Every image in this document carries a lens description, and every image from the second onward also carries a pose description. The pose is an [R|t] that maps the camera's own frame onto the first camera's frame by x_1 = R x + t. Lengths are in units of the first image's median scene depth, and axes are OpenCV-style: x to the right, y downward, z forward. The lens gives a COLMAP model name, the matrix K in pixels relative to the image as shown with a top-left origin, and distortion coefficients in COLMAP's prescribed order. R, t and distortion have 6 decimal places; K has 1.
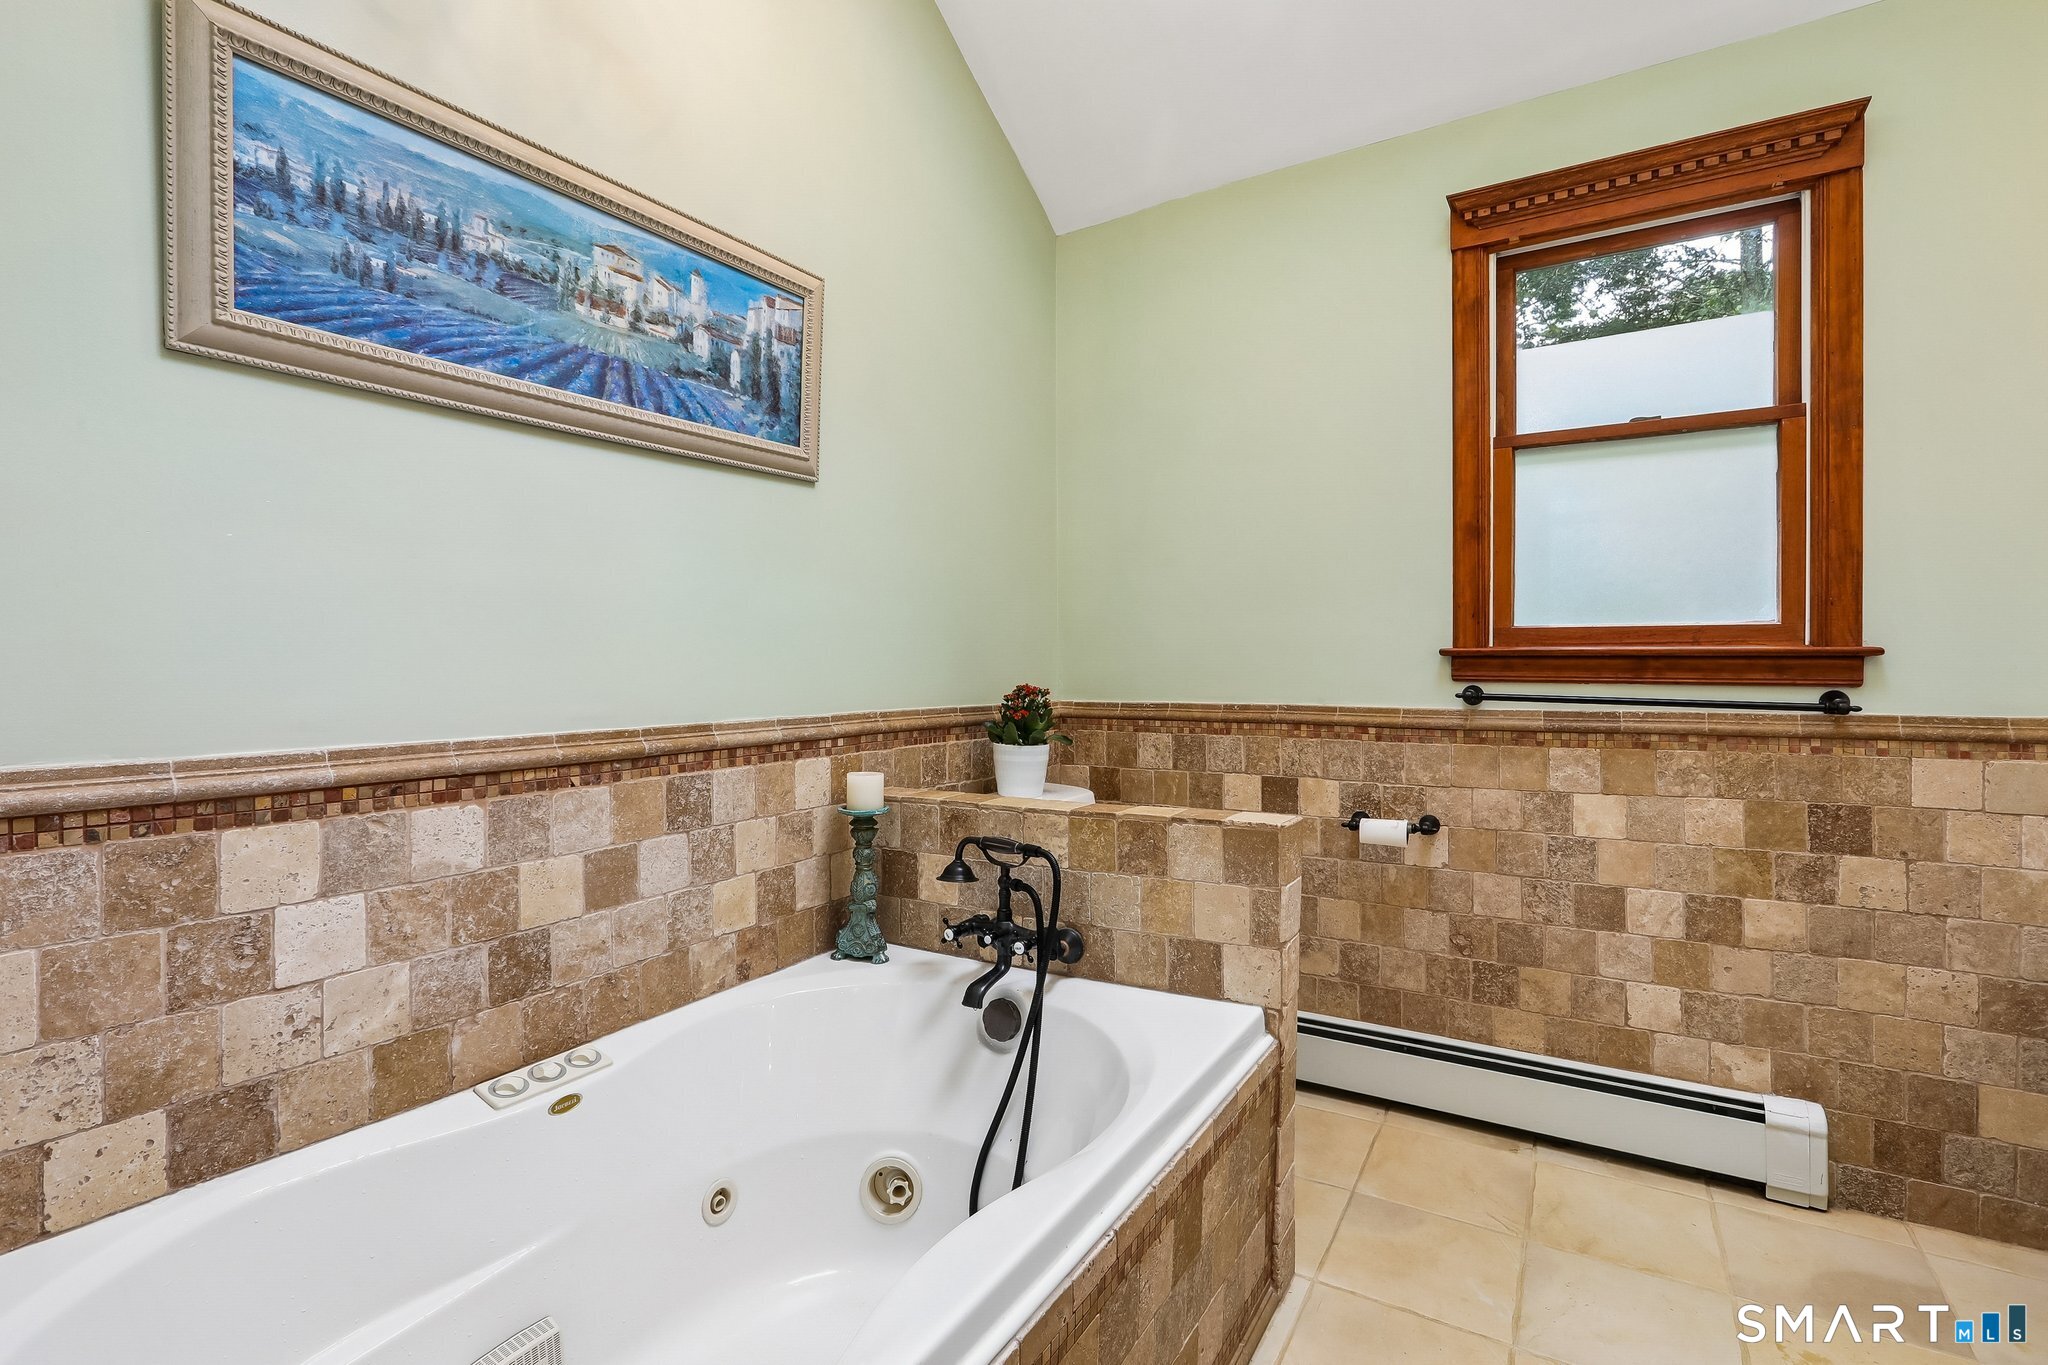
lens RADIAL K [[932.2, 0, 1029.8], [0, 932.2, 678.4], [0, 0, 1]] dist [-0.011462, 0.001413]
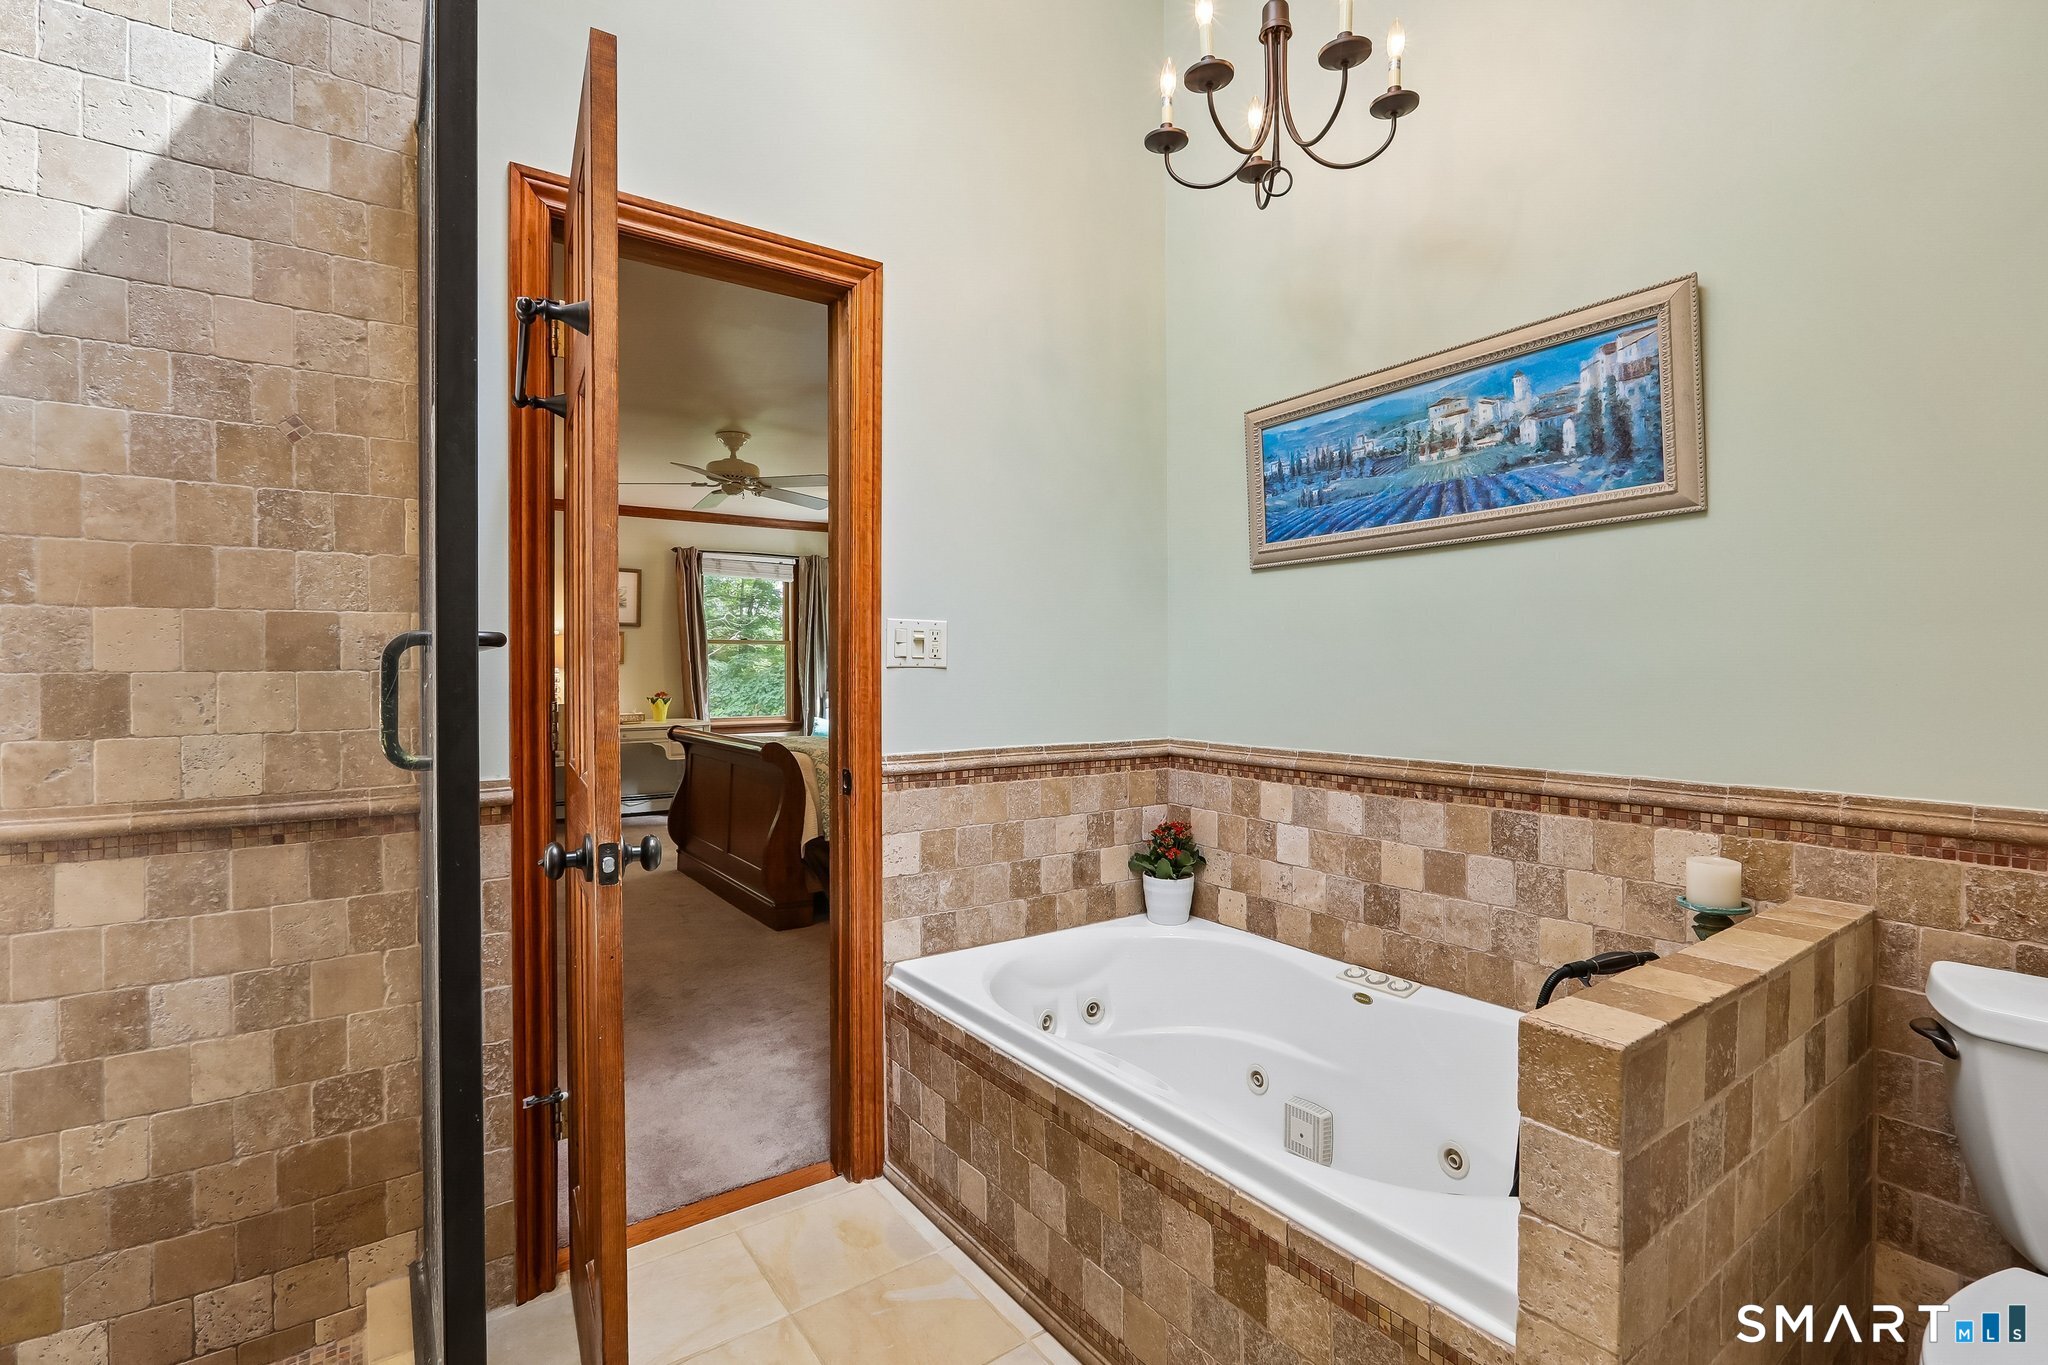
lens RADIAL K [[932.2, 0, 1024.3], [0, 932.2, 674.9], [0, 0, 1]] dist [-0.011462, 0.001413]
pose [[-0.384279, 0.012082, -0.923138, 0.991112], [-0.006667, 0.999852, 0.015861, -0.085482], [0.923193, 0.012249, -0.384141, 0.936928]]
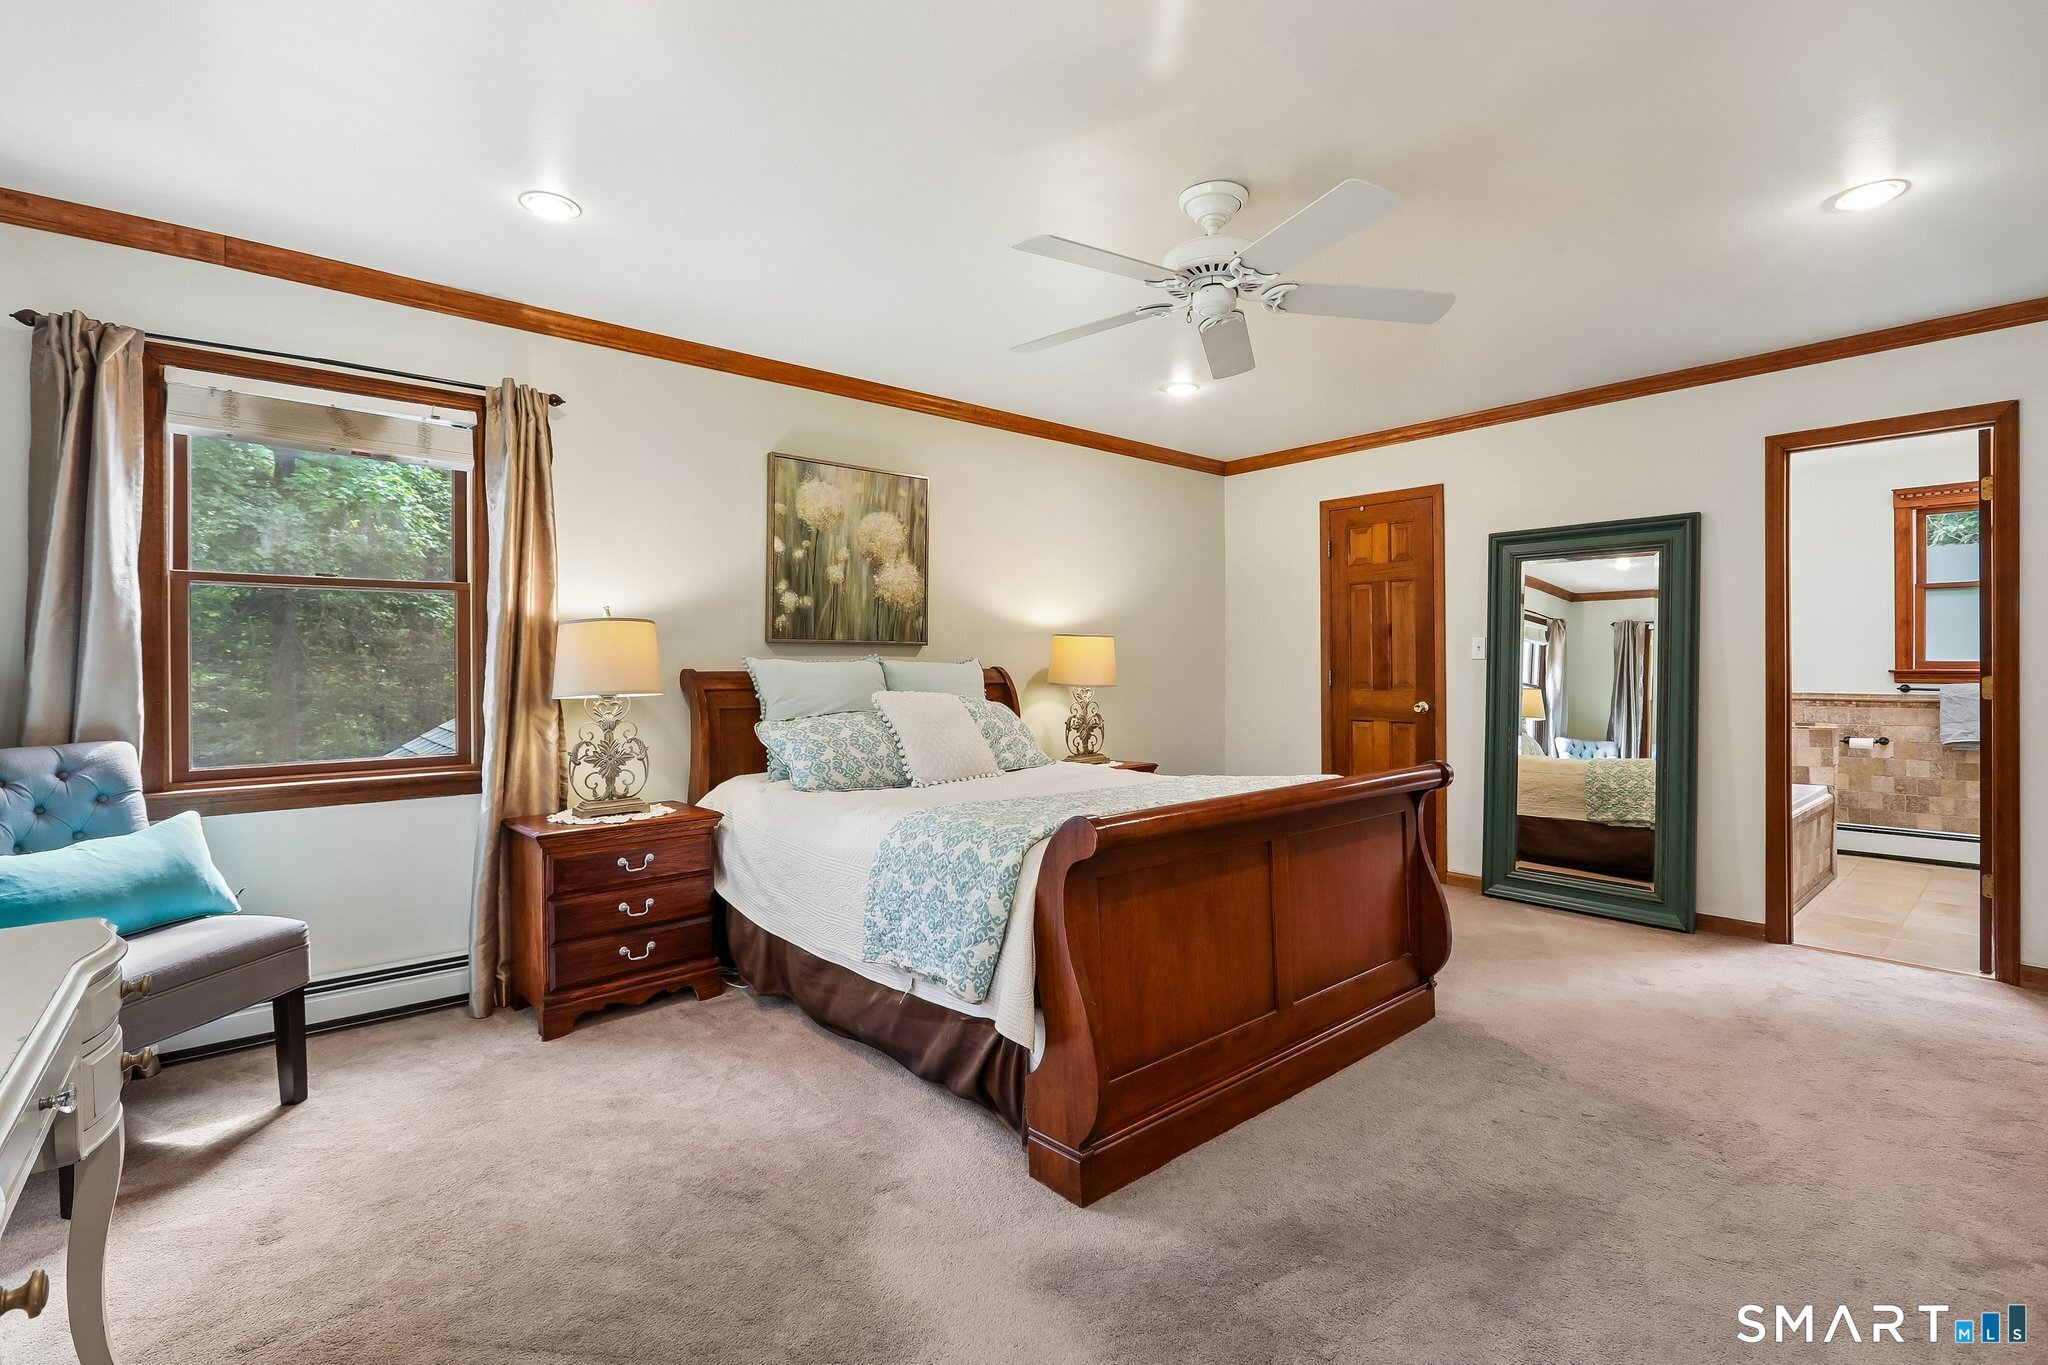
lens RADIAL K [[932.2, 0, 1021.4], [0, 932.2, 669.5], [0, 0, 1]] dist [-0.011462, 0.001413]
pose [[0.952317, -0.003433, -0.305090, -1.310839], [0.001915, 0.999984, -0.005274, -0.031084], [0.305103, 0.004438, 0.952309, -2.662038]]
